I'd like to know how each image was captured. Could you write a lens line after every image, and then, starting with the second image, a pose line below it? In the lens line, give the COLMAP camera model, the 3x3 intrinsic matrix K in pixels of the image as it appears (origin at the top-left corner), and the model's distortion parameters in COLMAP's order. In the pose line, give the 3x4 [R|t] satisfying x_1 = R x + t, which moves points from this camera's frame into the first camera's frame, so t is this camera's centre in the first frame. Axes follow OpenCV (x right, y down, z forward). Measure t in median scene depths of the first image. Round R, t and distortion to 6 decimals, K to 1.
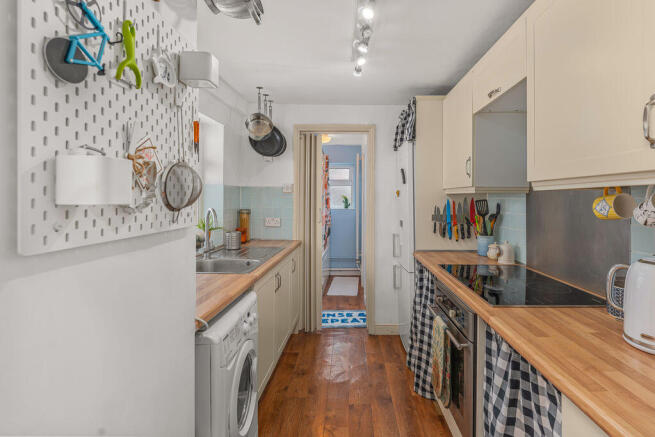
lens RADIAL K [[312.6, 0, 343.7], [0, 312.6, 199.0], [0, 0, 1]] dist [-0.001289, -0.000512]
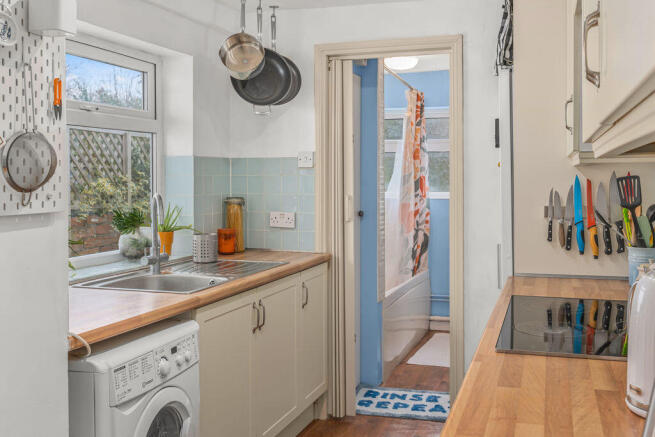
lens RADIAL K [[673.4, 0, 336.6], [0, 673.4, 196.0], [0, 0, 1]] dist [-0.008813, 0.000000]
pose [[0.953870, -0.001567, -0.300217, 0.291476], [0.008310, 0.999741, 0.021184, 0.006875], [0.300106, -0.022701, 0.953636, -0.167678]]
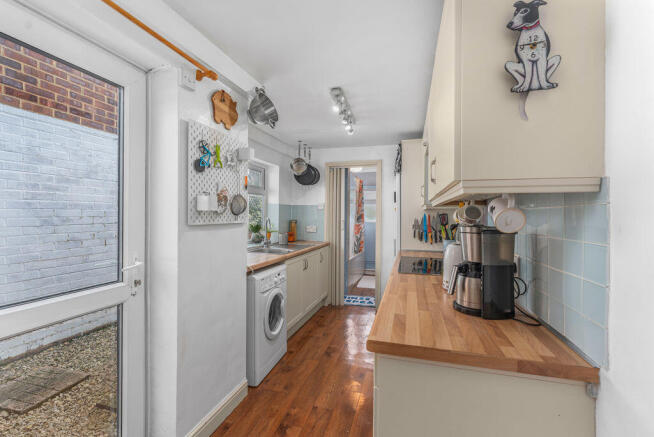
lens RADIAL K [[282.5, 0, 327.1], [0, 282.5, 218.3], [0, 0, 1]] dist [-0.000571, 0.000015]
pose [[0.959747, 0.008353, -0.280742, 0.272772], [-0.006432, 0.999949, 0.007764, 0.015001], [0.280793, -0.005646, 0.959752, -0.325733]]
